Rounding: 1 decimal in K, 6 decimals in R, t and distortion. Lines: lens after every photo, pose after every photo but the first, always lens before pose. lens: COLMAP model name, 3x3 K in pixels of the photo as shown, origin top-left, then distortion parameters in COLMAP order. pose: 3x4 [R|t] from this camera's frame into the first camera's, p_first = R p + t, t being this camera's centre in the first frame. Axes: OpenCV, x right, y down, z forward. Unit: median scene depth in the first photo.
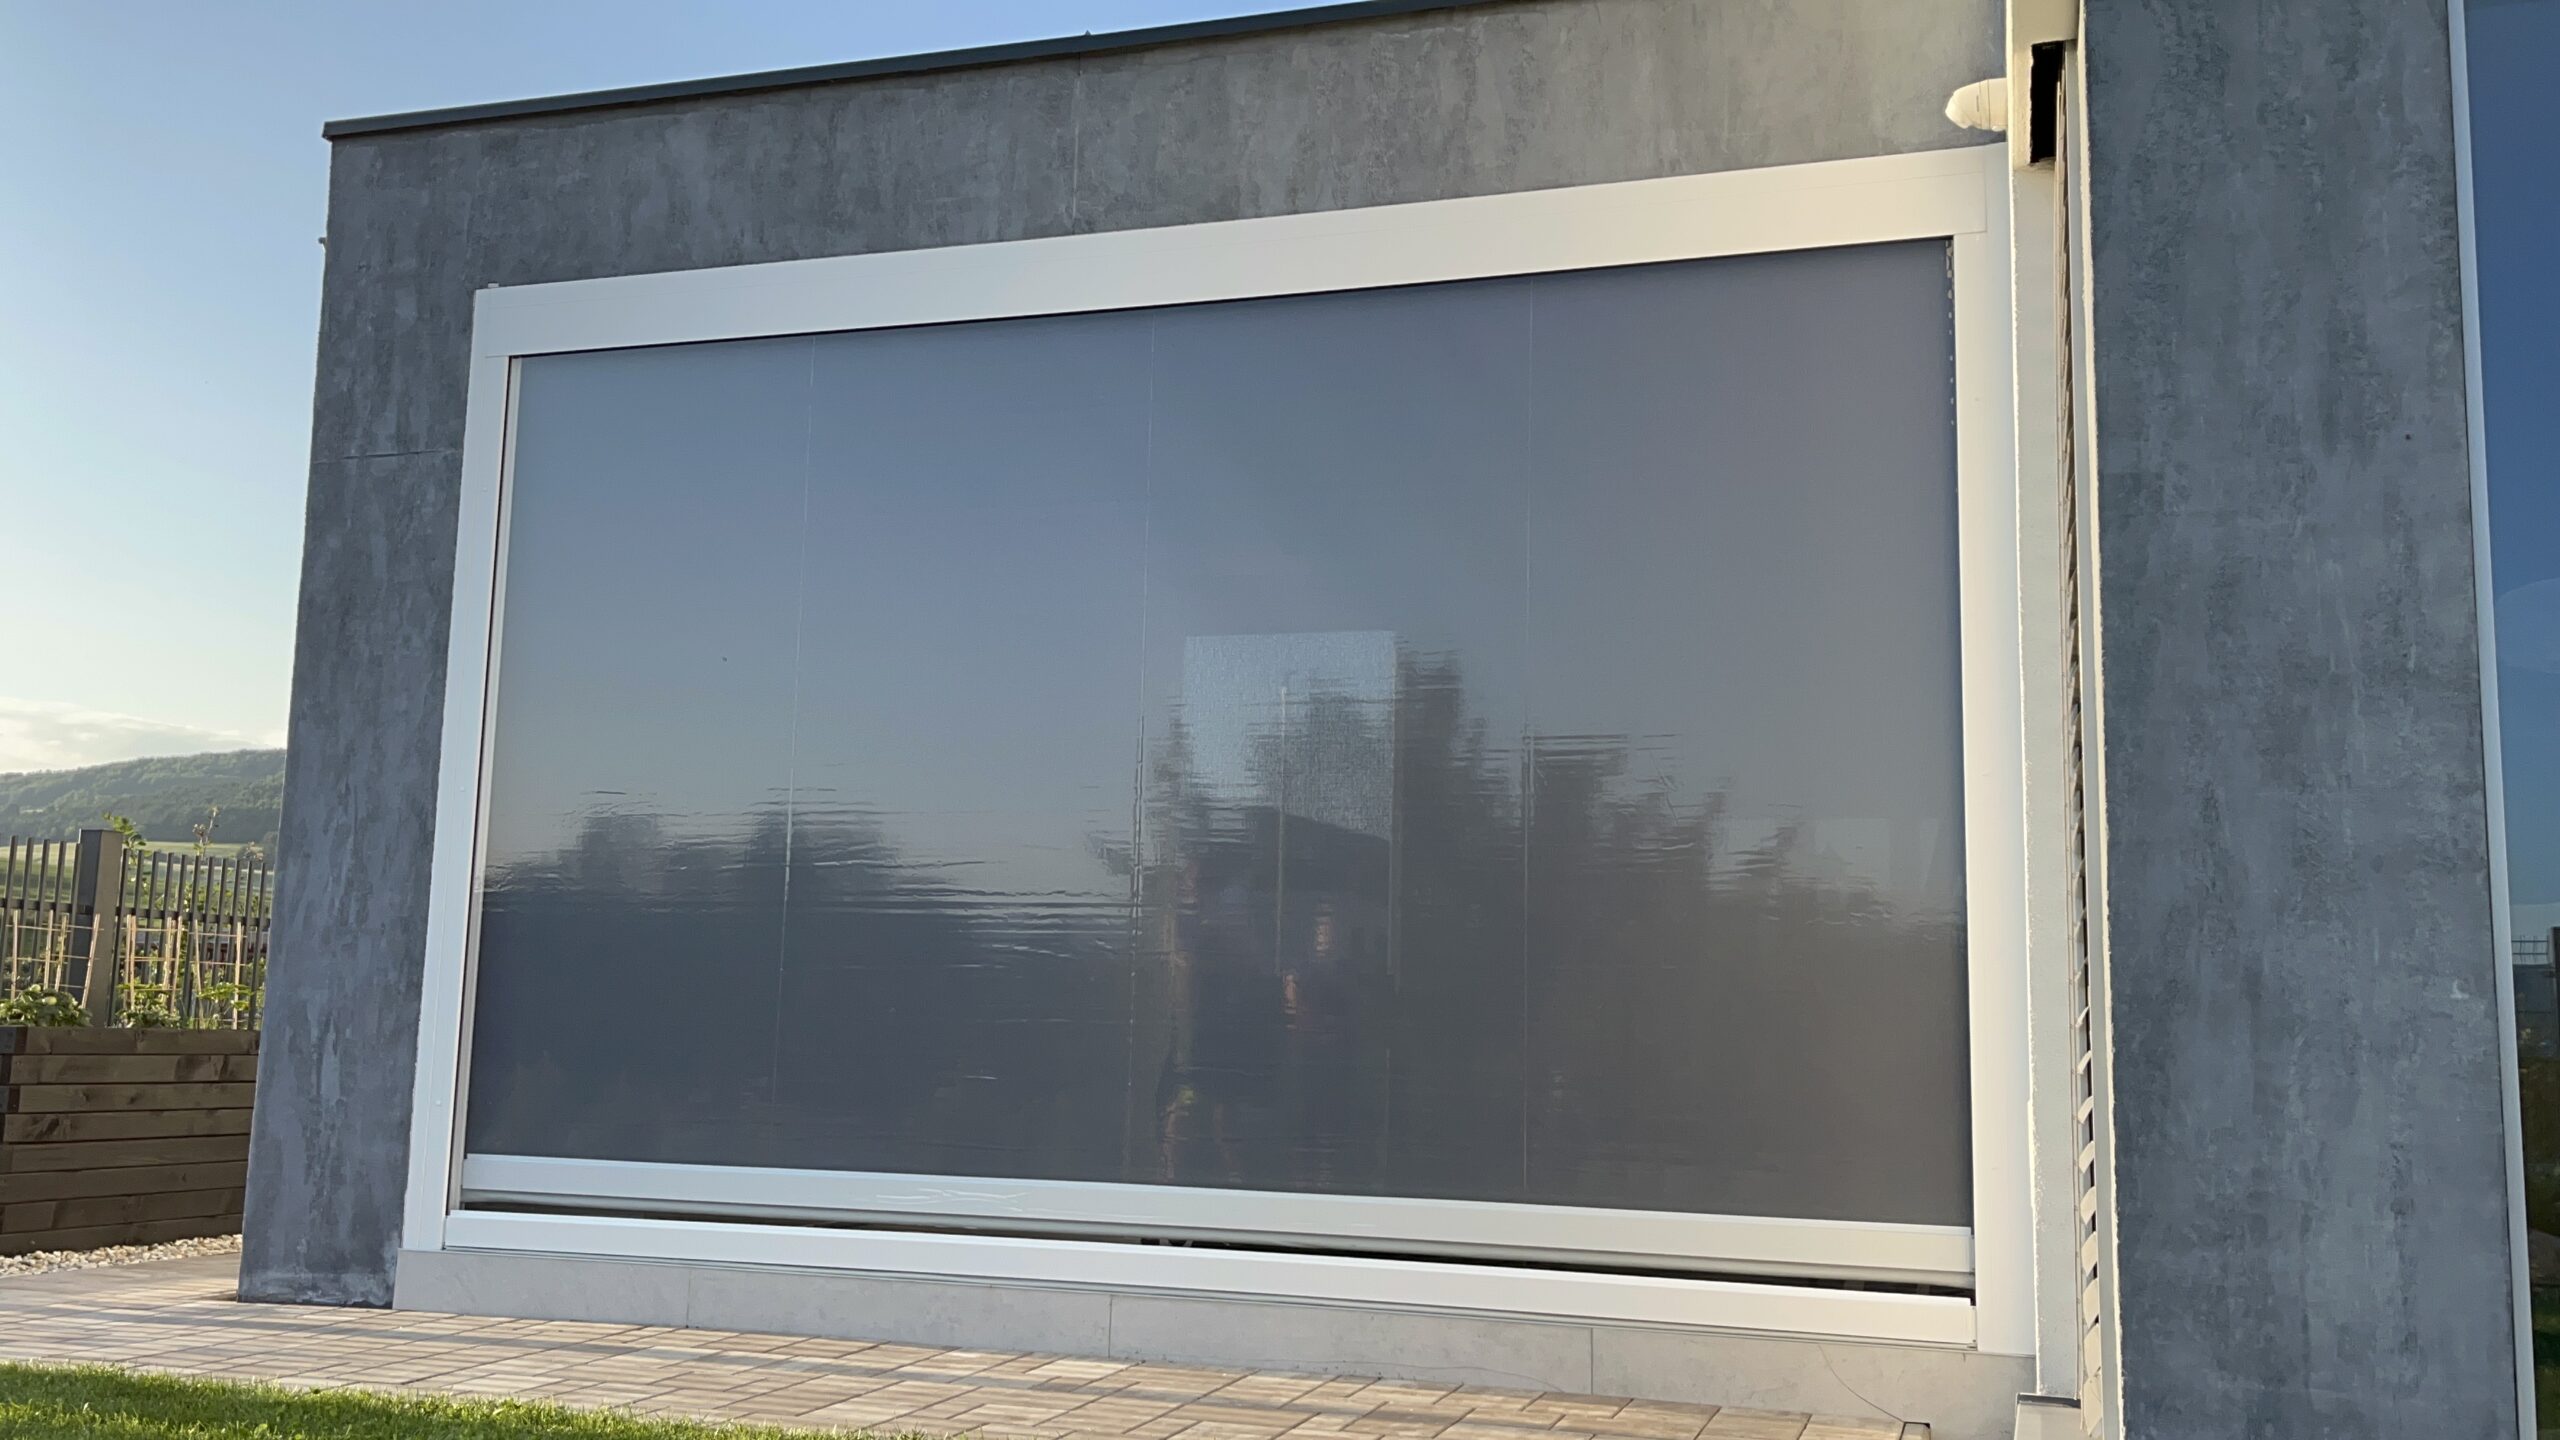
lens RADIAL K [[2235.6, 0, 1279.7], [0, 2235.6, 735.0], [0, 0, 1]] dist [0.002016, 0.009238]
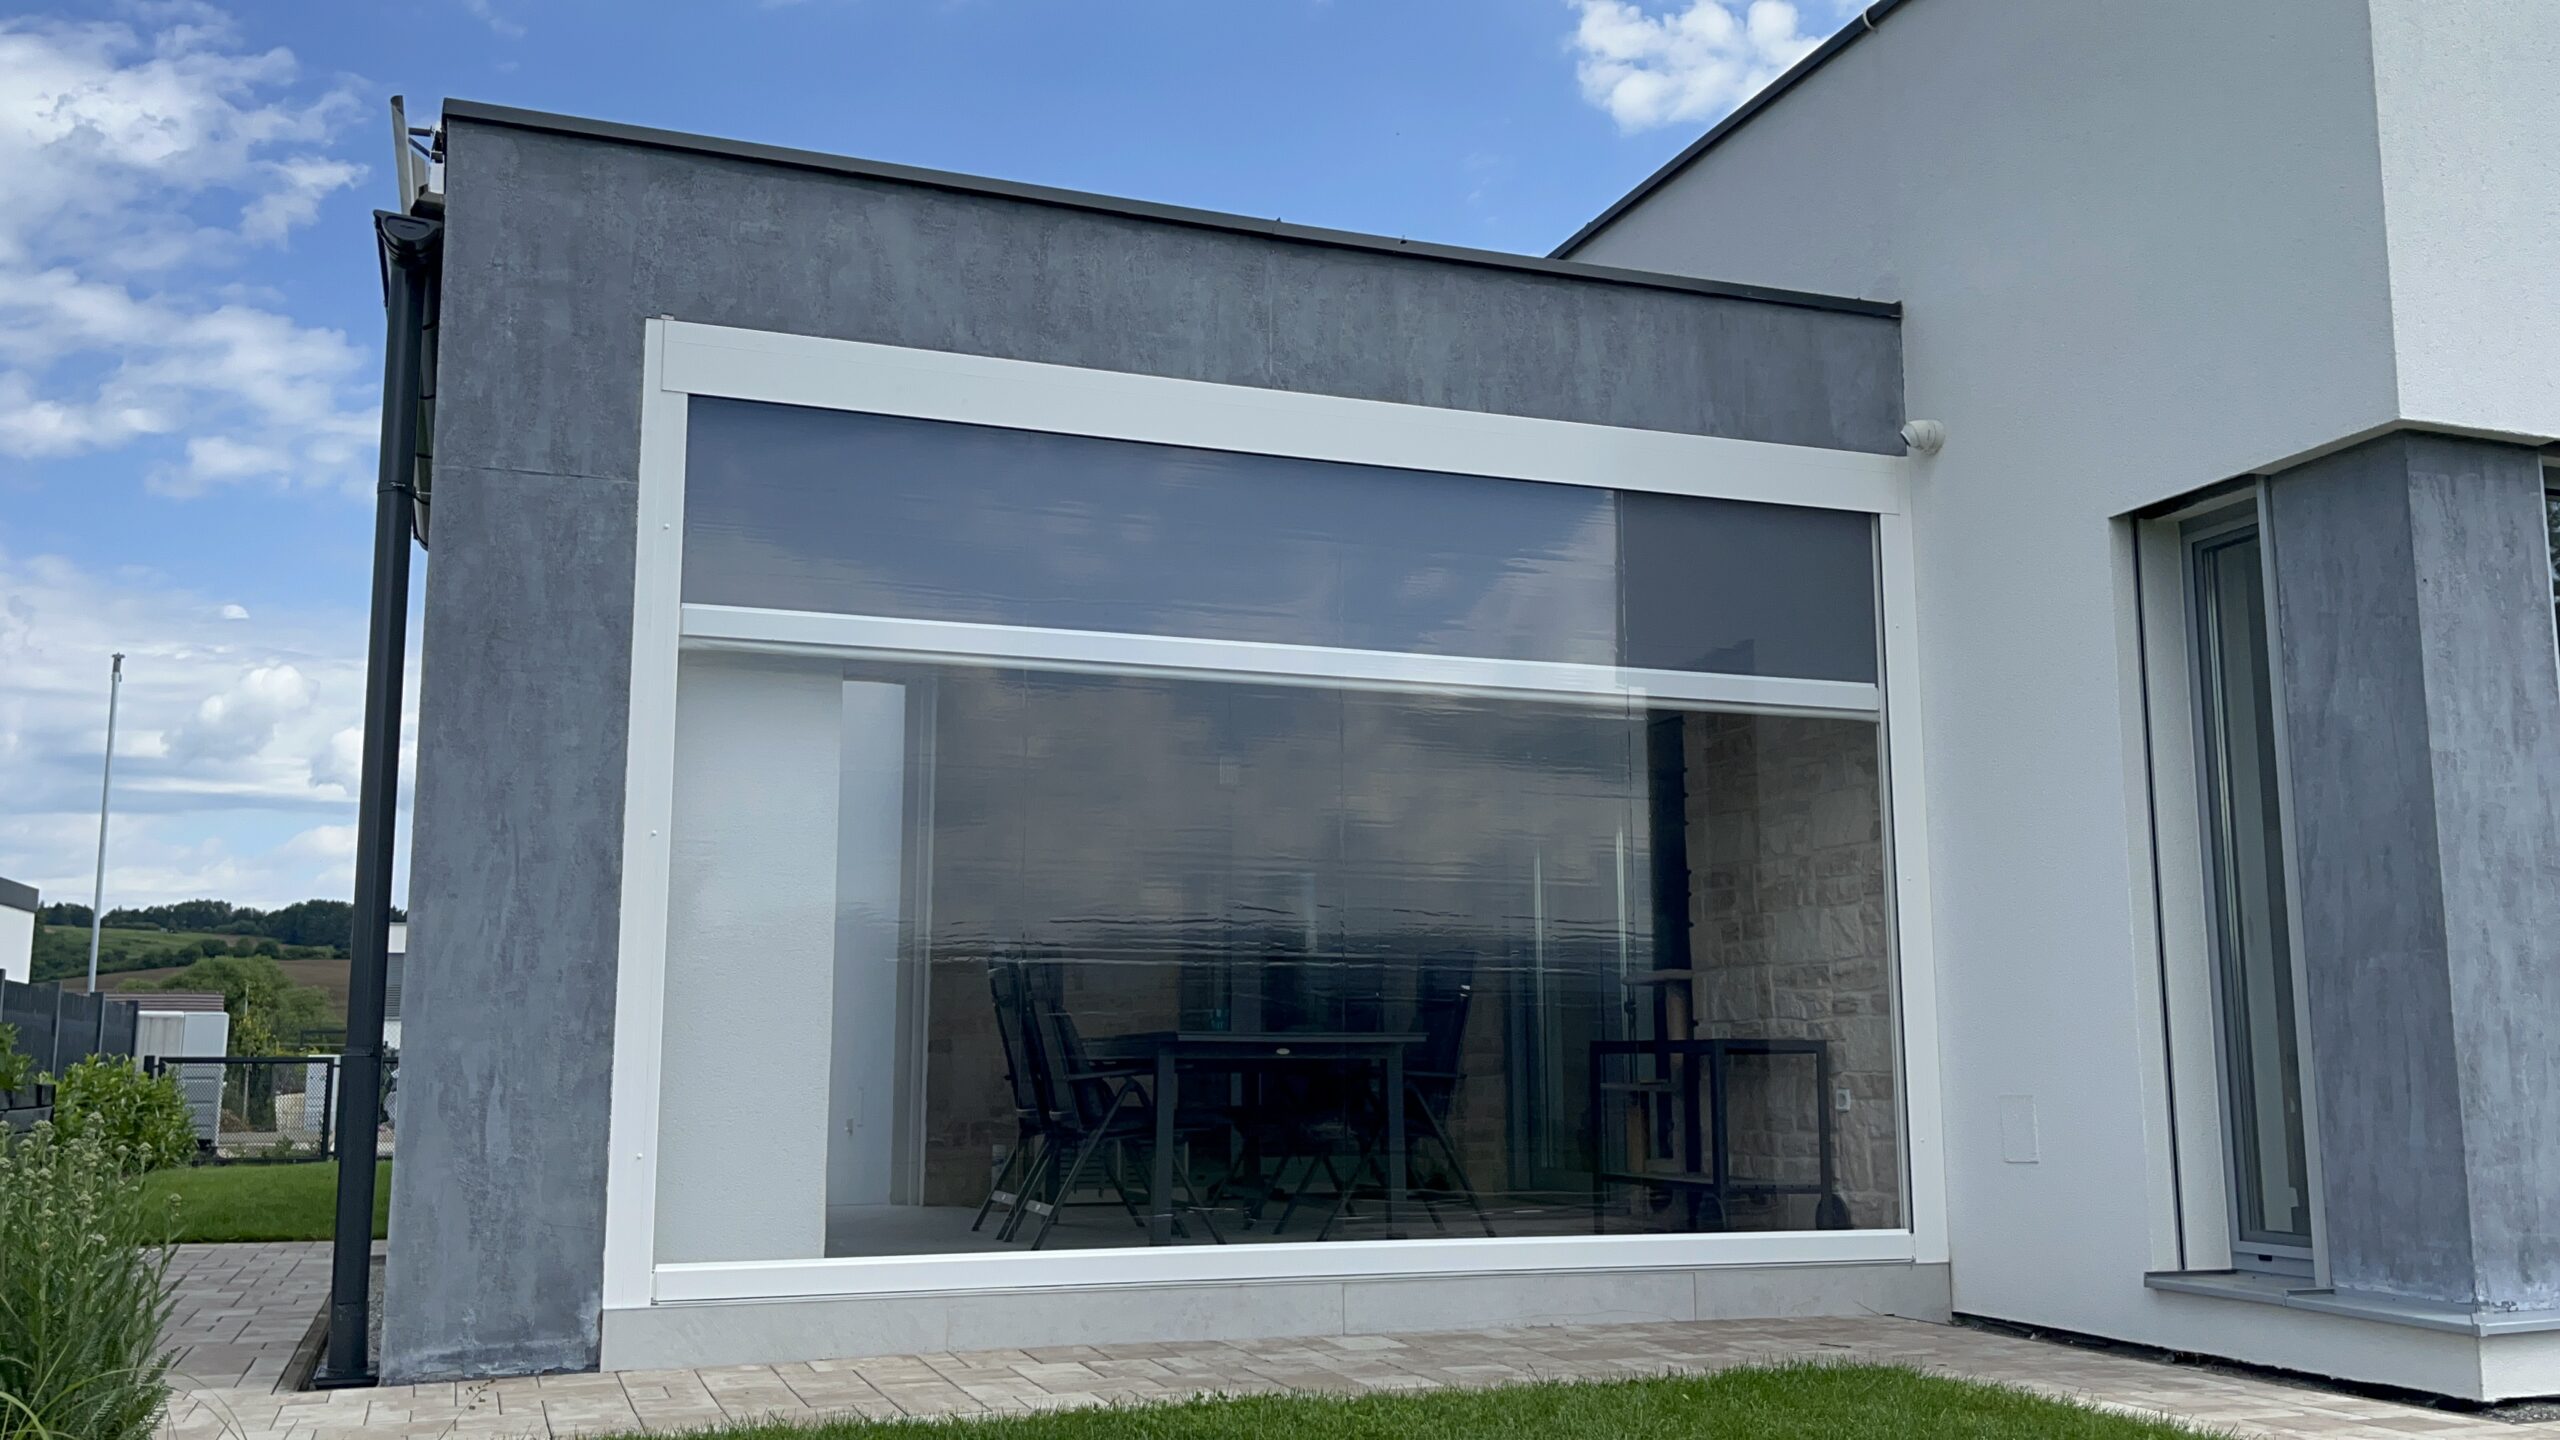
lens RADIAL K [[2221.7, 0, 1272.4], [0, 2221.7, 725.1], [0, 0, 1]] dist [0.004232, 0.002376]
pose [[0.786300, 0.070041, 0.613861, -0.758063], [-0.063678, 0.997450, -0.032241, -0.008596], [-0.614554, -0.013738, 0.788755, 0.069012]]
